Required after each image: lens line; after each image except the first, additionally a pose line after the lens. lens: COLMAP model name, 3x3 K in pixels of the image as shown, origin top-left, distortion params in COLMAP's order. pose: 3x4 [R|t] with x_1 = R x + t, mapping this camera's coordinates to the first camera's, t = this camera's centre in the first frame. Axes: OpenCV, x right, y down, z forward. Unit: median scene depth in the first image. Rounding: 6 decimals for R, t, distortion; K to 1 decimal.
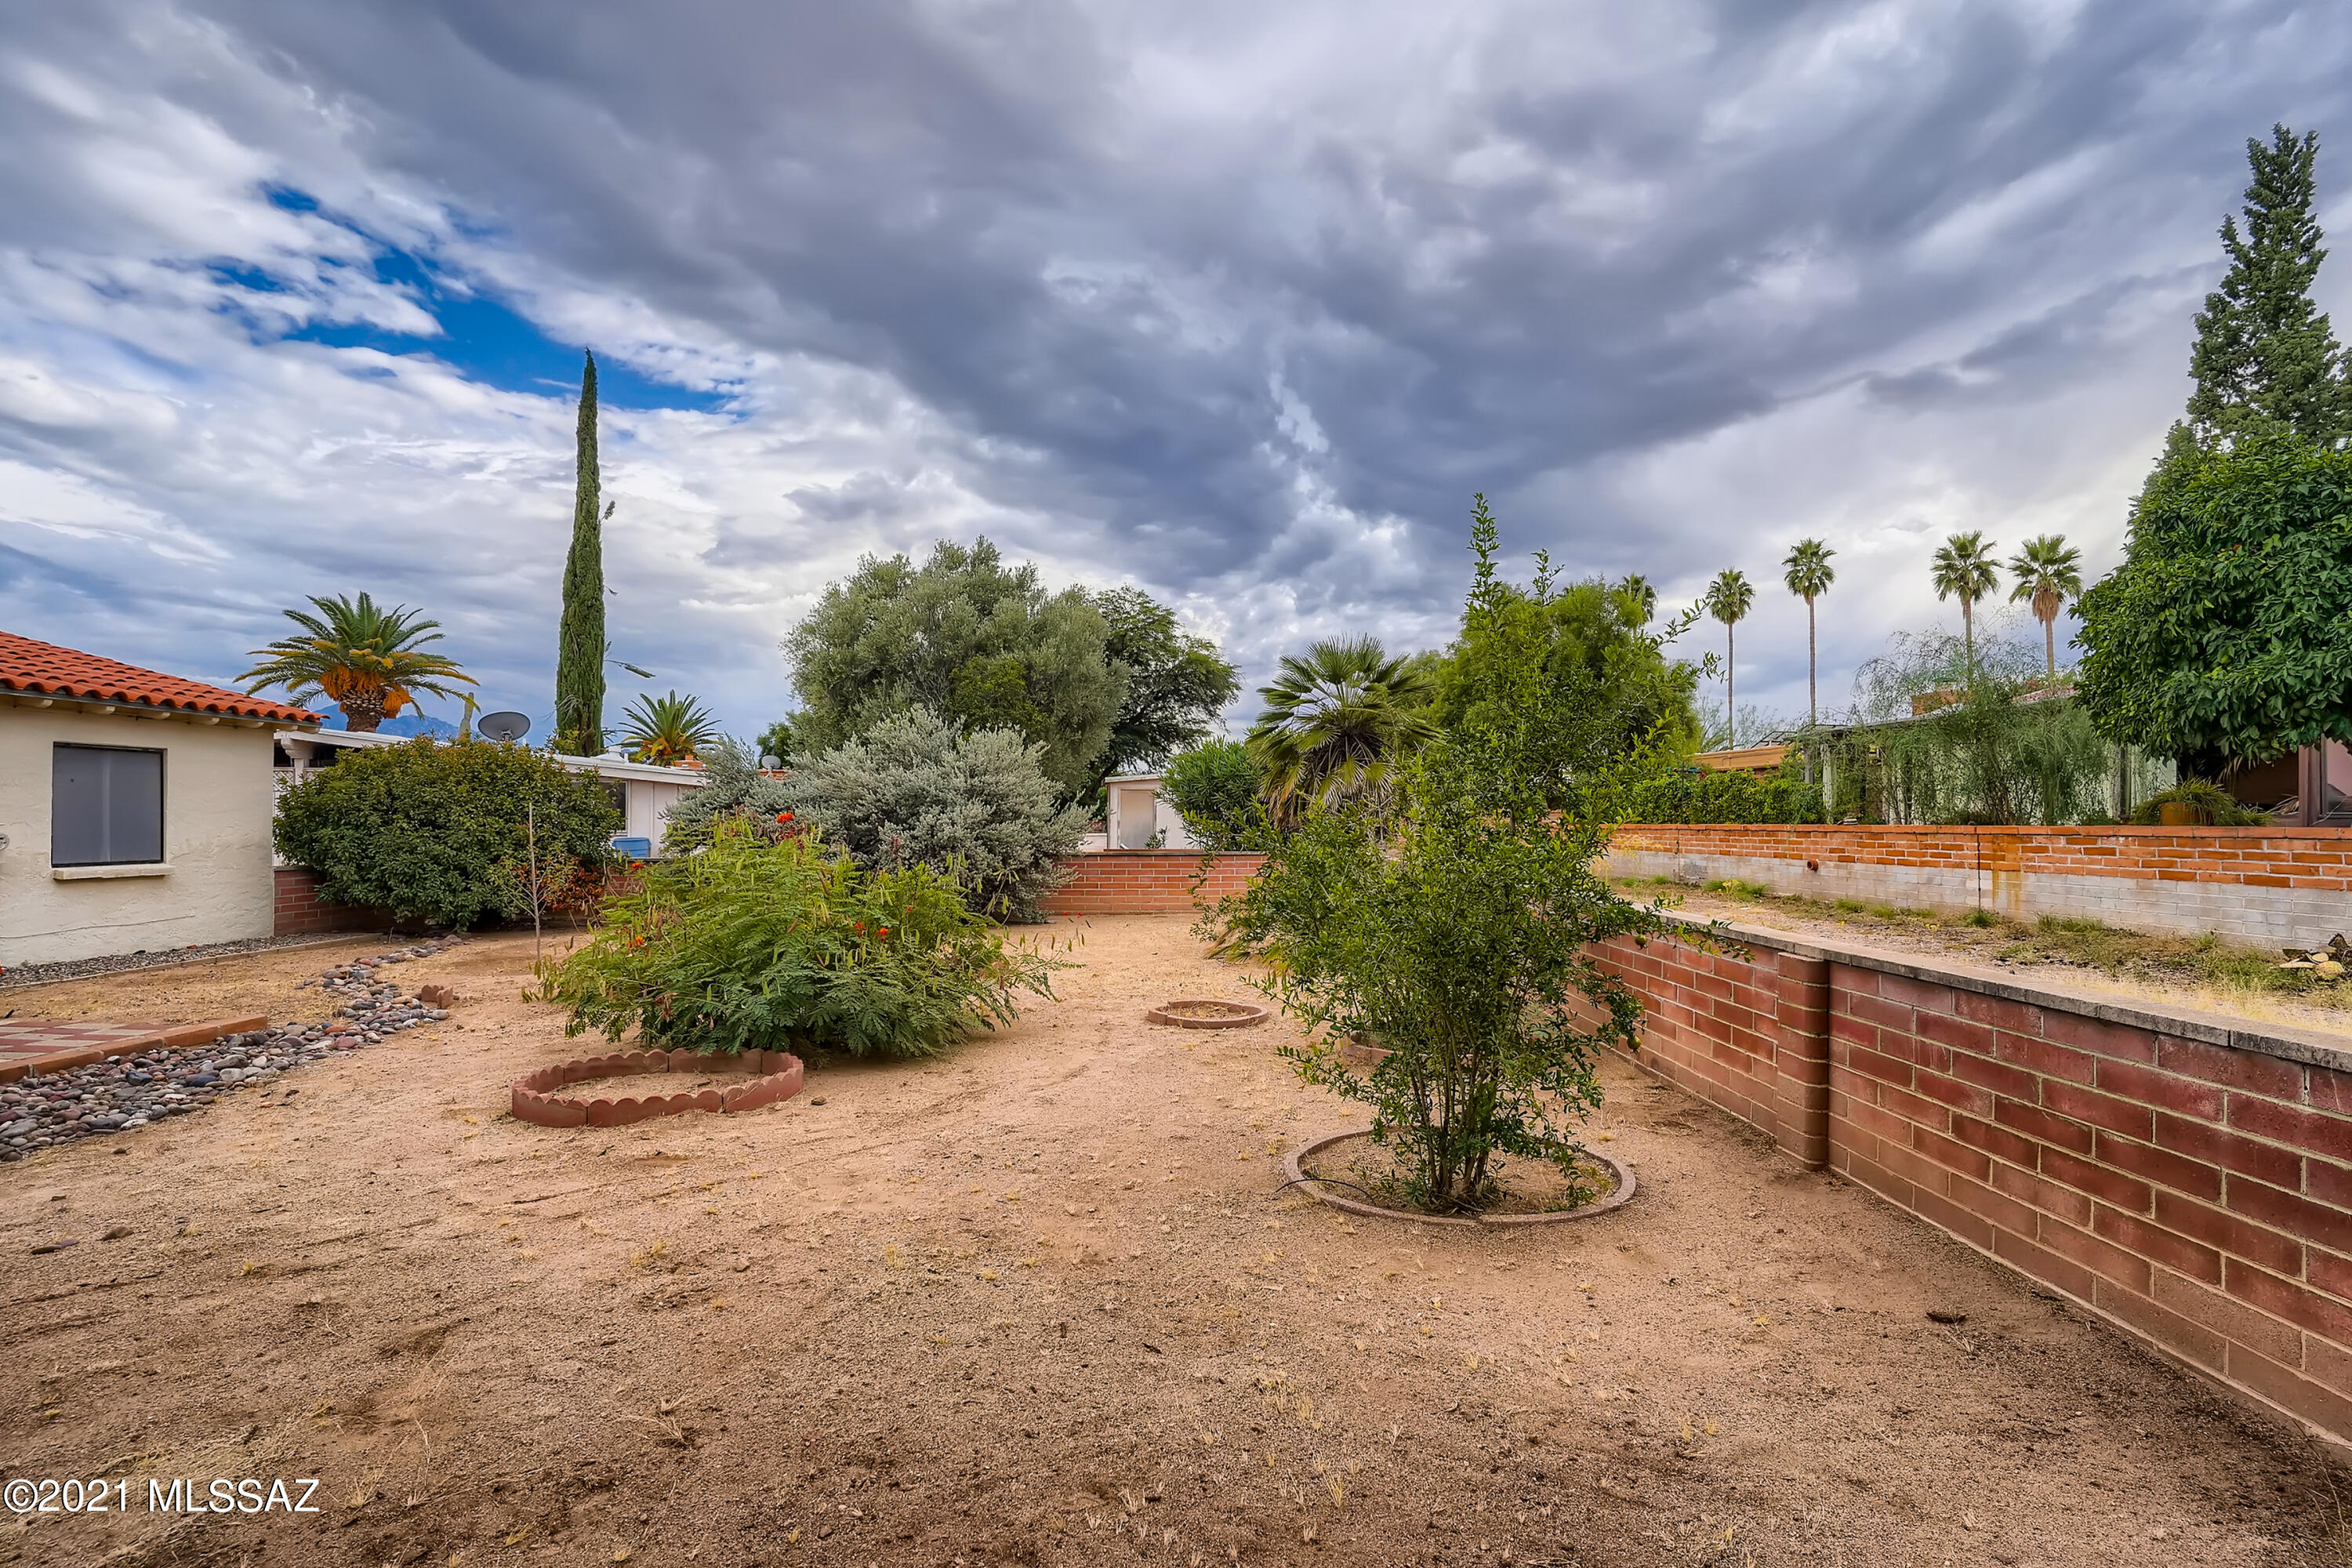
lens RADIAL K [[1170.0, 0, 1173.8], [0, 1170.0, 820.3], [0, 0, 1]] dist [-0.035158, 0.018686]
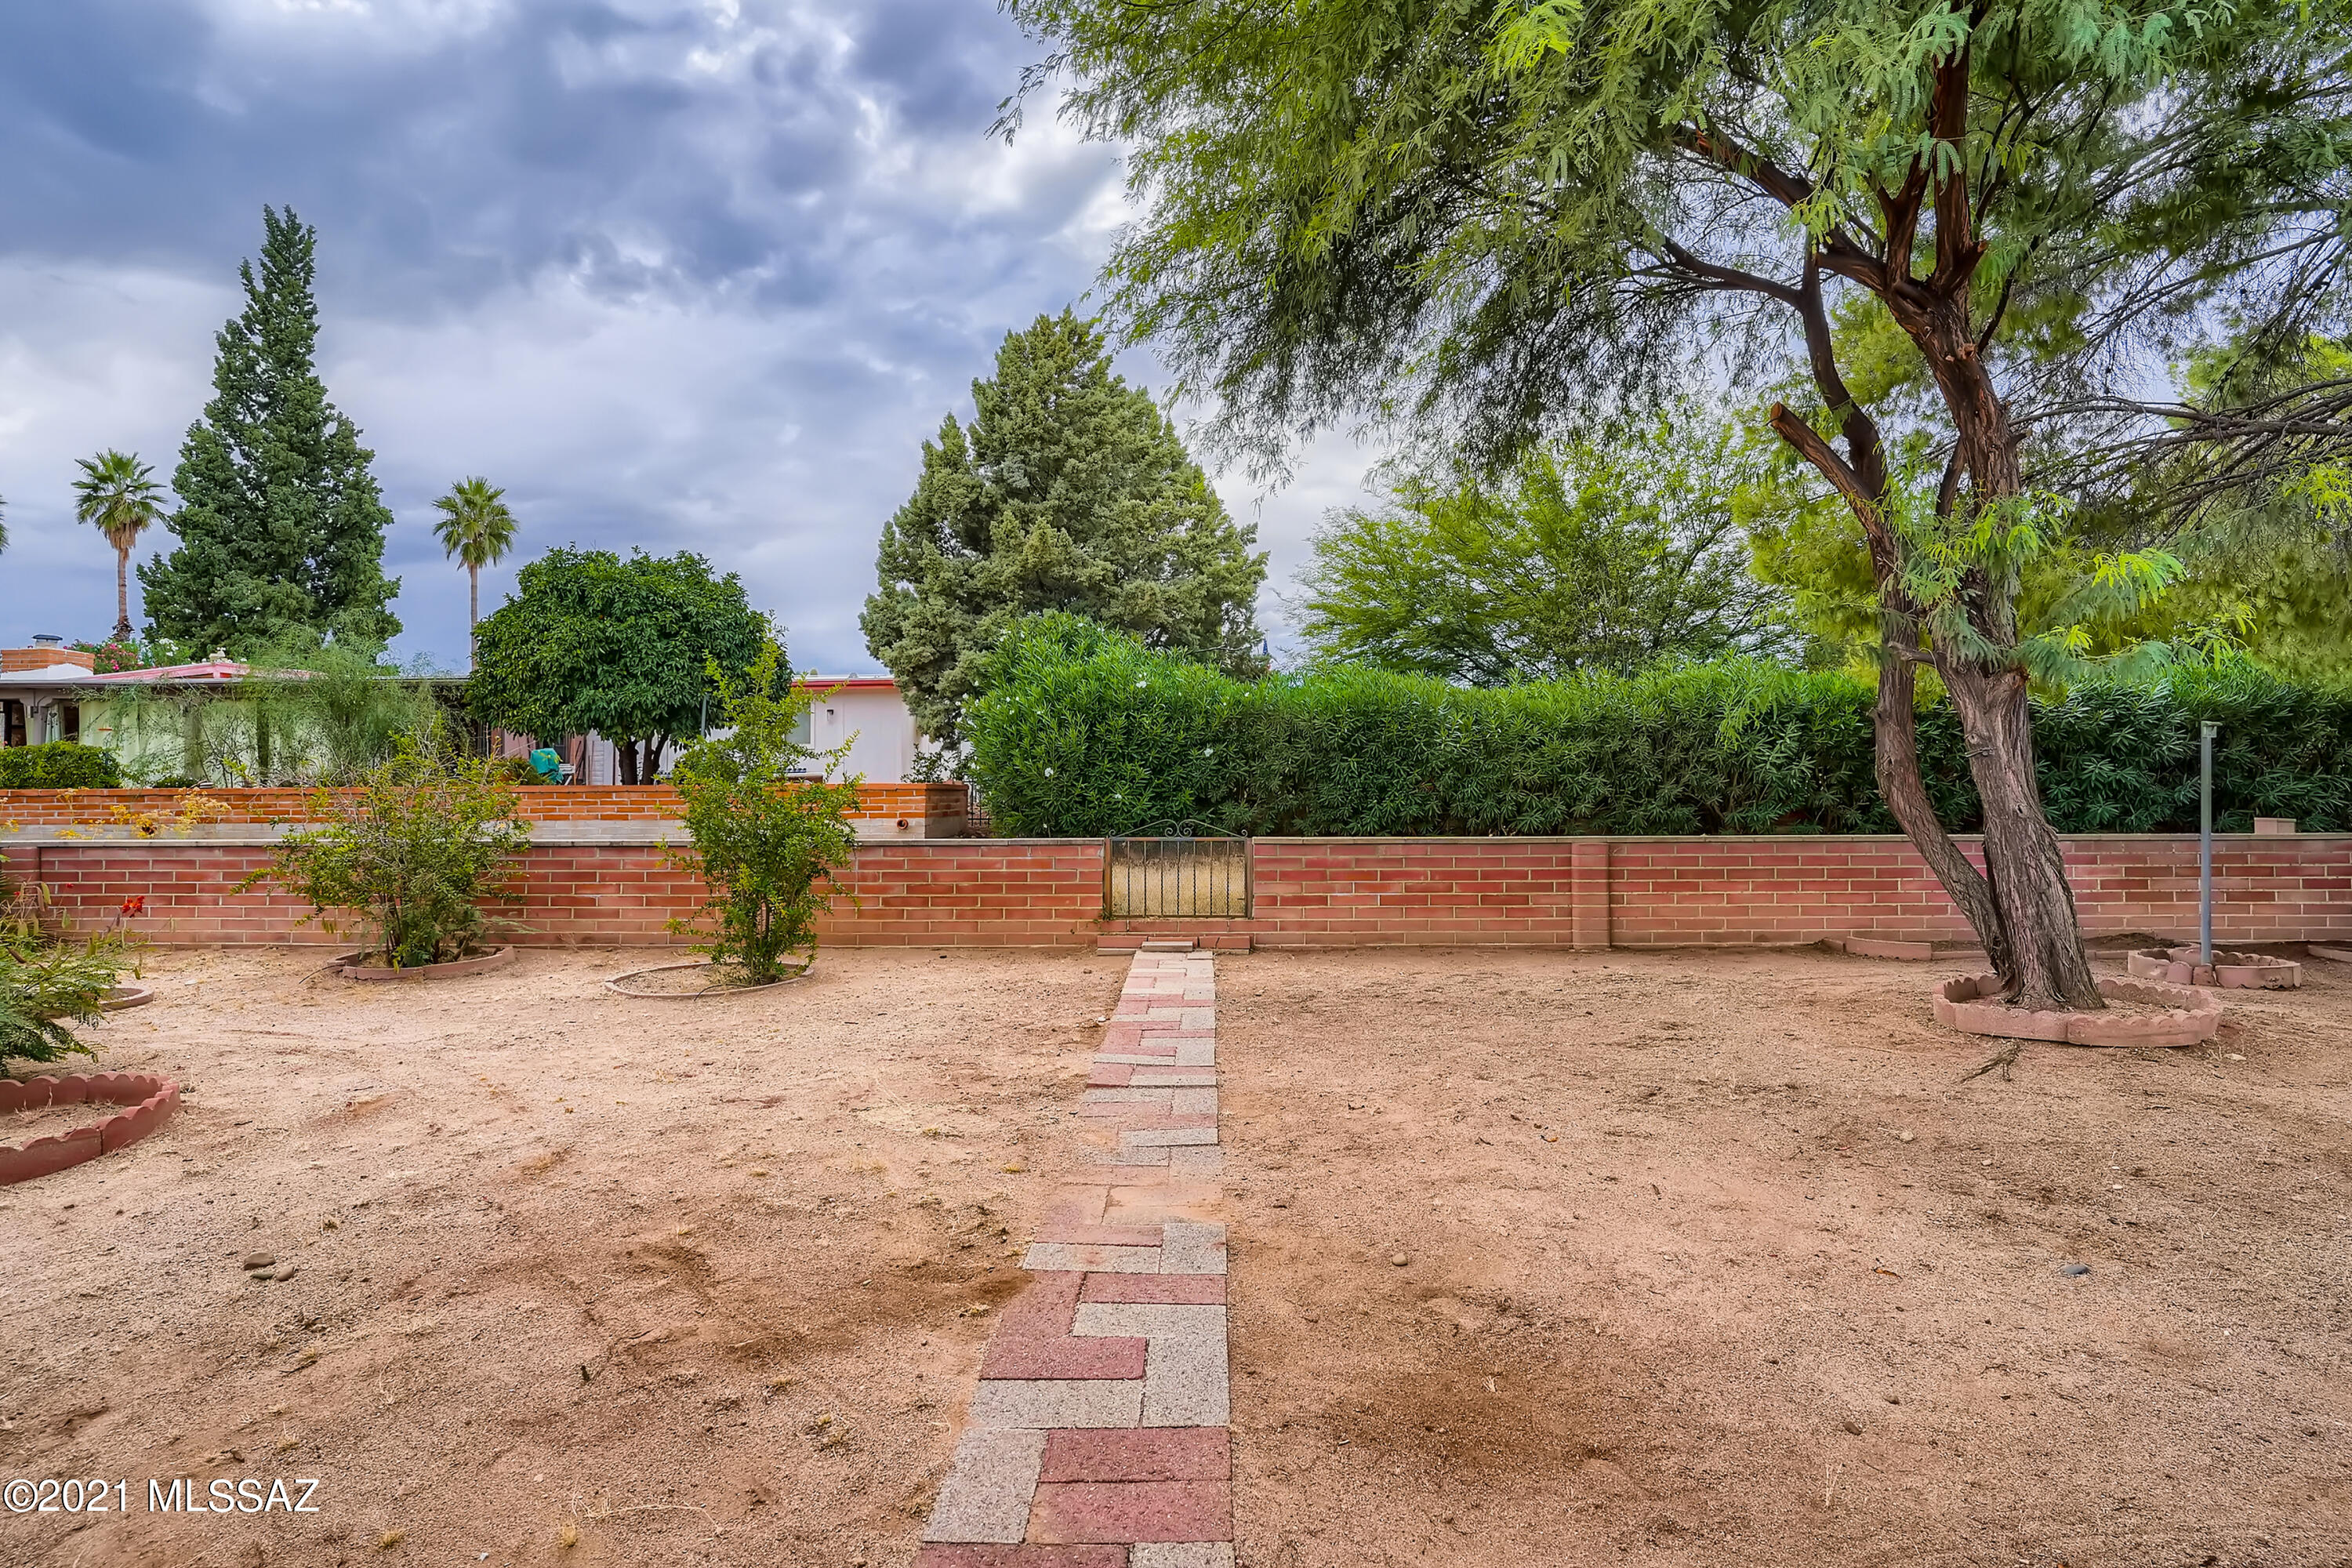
lens RADIAL K [[1170.0, 0, 1173.8], [0, 1170.0, 820.3], [0, 0, 1]] dist [-0.035158, 0.018686]
pose [[0.034878, -0.037359, 0.998693, -0.232713], [0.007478, 0.999283, 0.037120, 0.000122], [-0.999364, 0.006174, 0.035133, 0.037363]]
